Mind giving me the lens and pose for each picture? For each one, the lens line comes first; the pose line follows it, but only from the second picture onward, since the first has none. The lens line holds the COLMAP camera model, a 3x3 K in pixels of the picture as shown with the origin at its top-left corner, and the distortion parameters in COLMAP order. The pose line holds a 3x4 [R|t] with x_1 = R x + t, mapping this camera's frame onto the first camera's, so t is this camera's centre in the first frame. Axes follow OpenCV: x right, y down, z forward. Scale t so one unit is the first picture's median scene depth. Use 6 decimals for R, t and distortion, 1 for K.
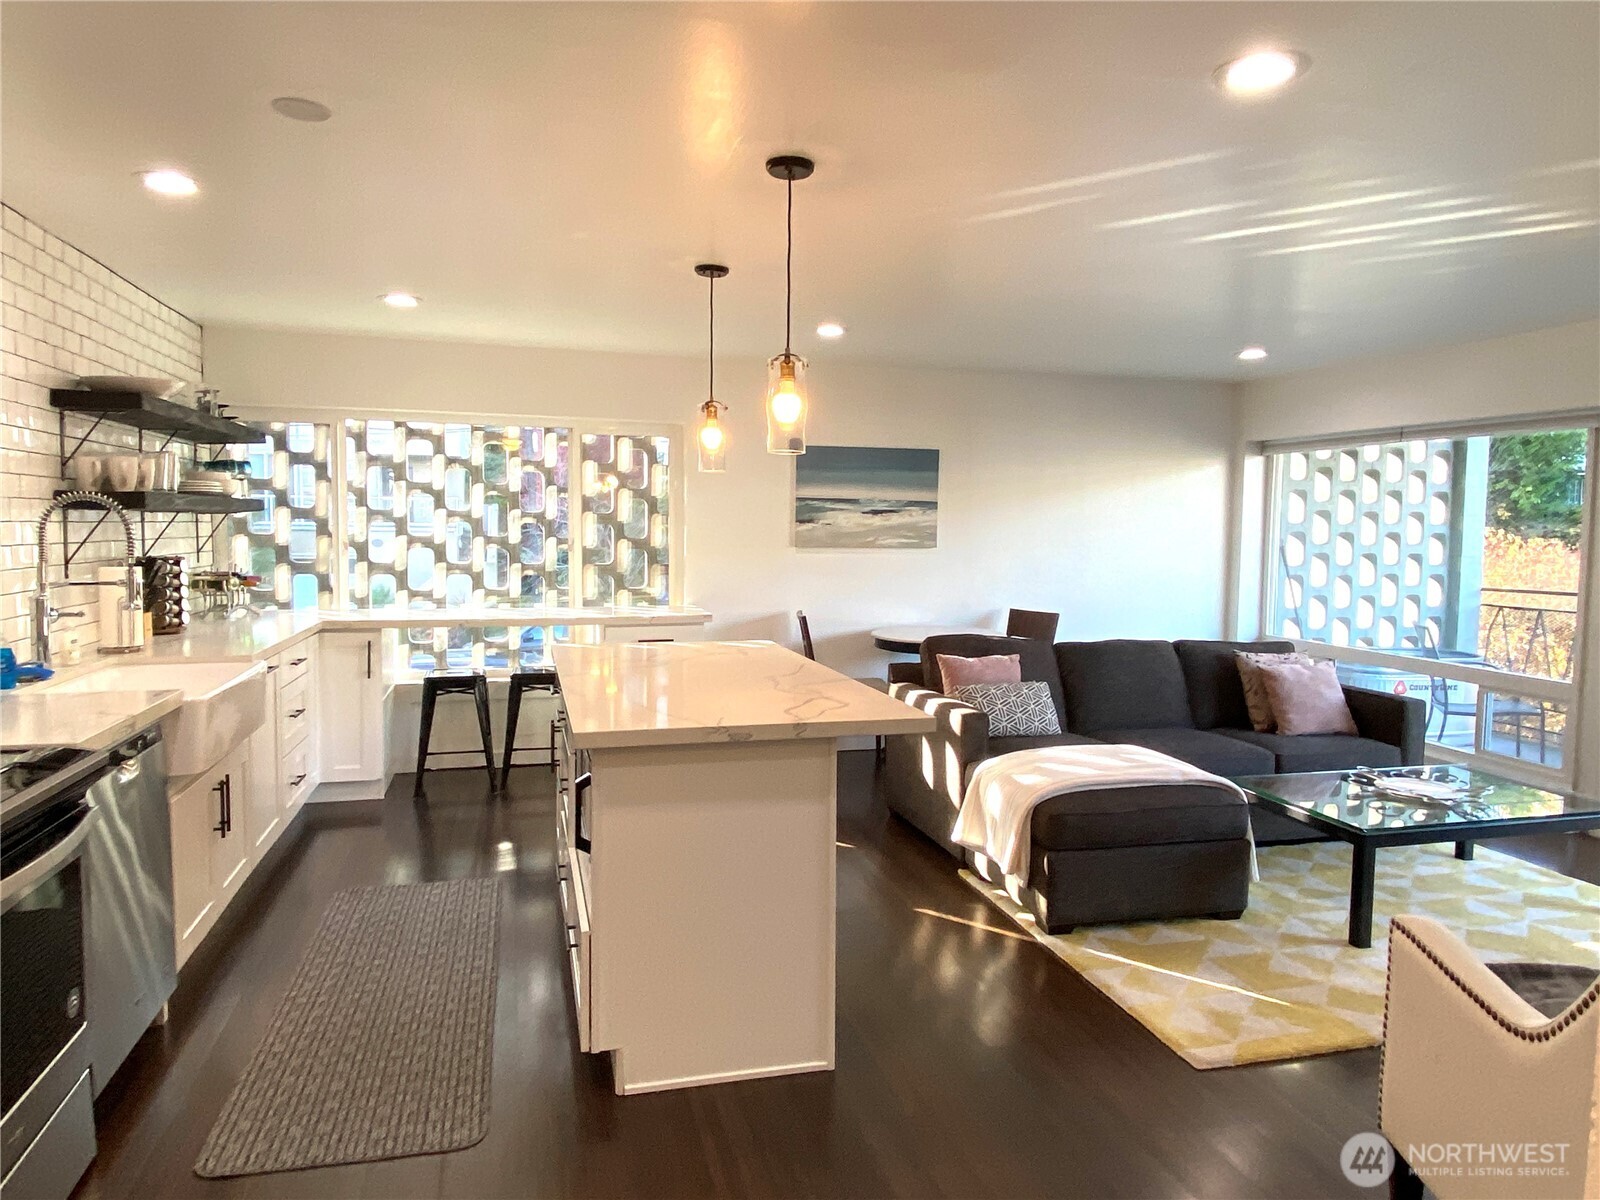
lens RADIAL K [[1024.1, 0, 795.1], [0, 1024.1, 592.6], [0, 0, 1]] dist [0.041592, -0.044493]
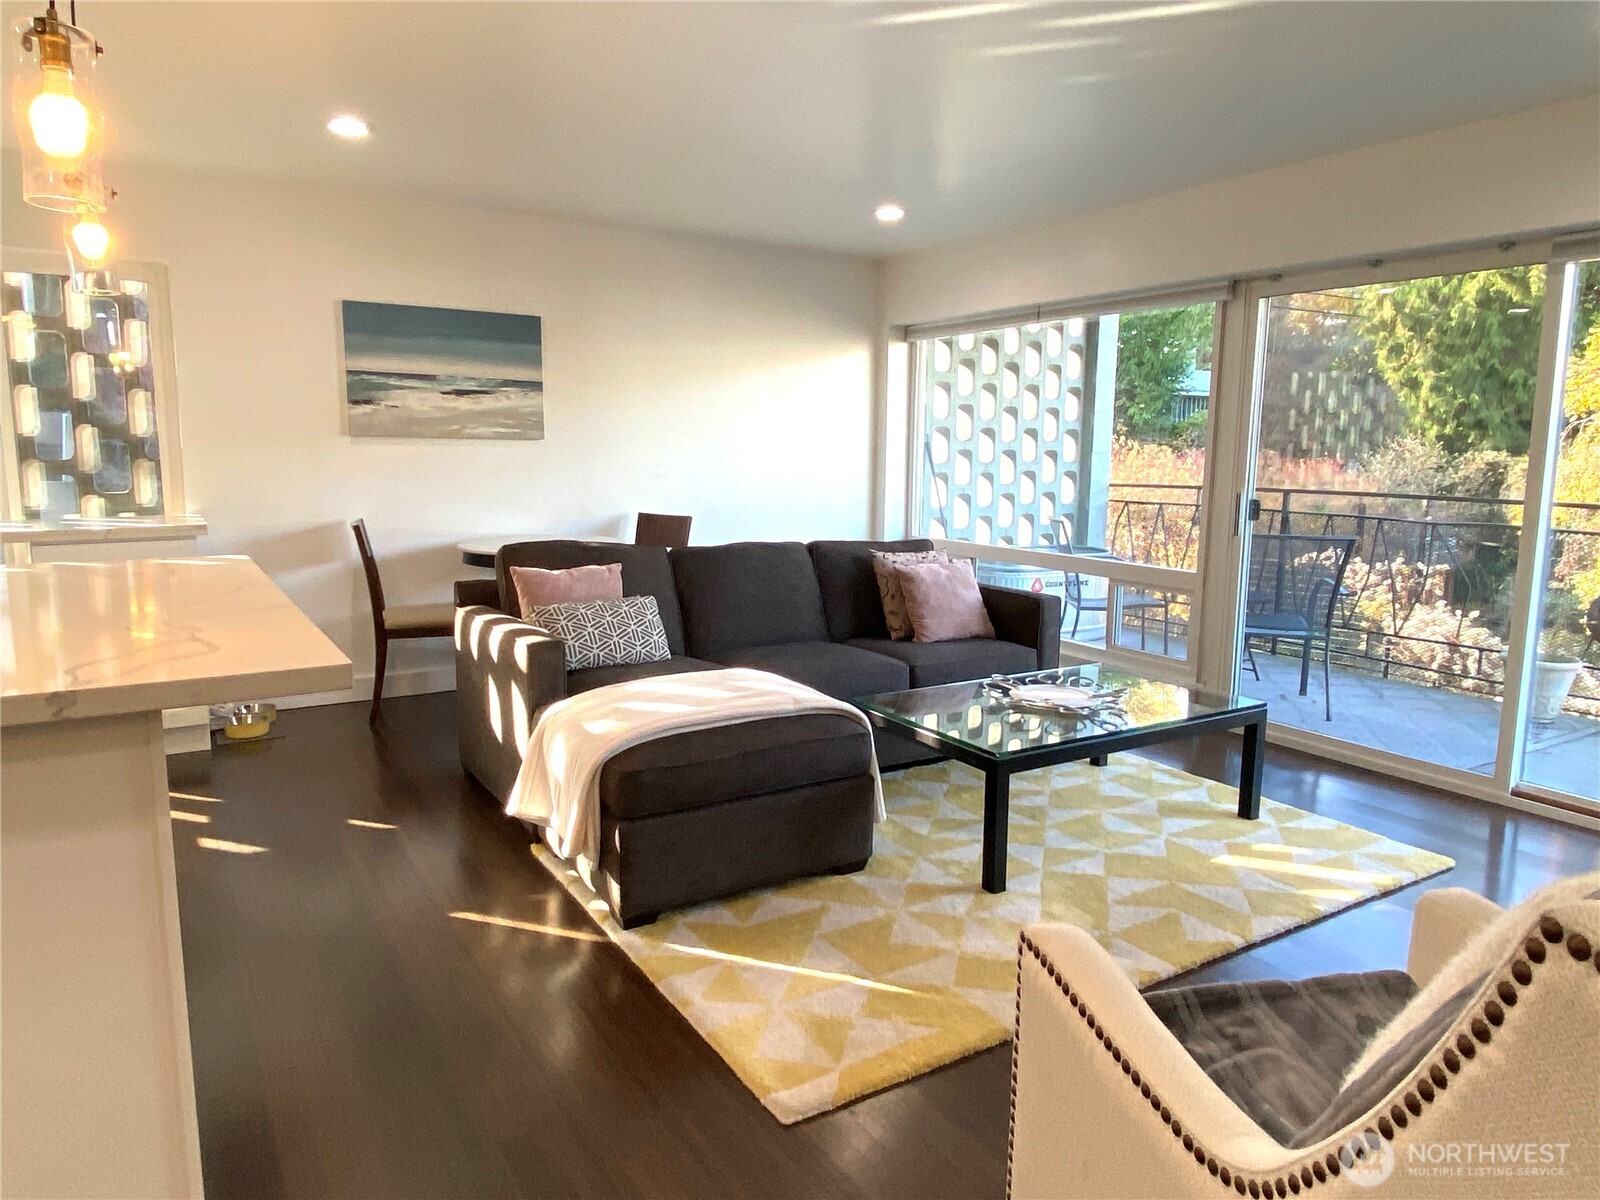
lens RADIAL K [[1024.1, 0, 815.0], [0, 1024.1, 589.1], [0, 0, 1]] dist [0.041592, -0.044493]
pose [[0.950759, -0.042948, 0.306941, 0.108173], [0.019796, 0.996745, 0.078150, 0.019453], [-0.309298, -0.068226, 0.948515, 0.178966]]
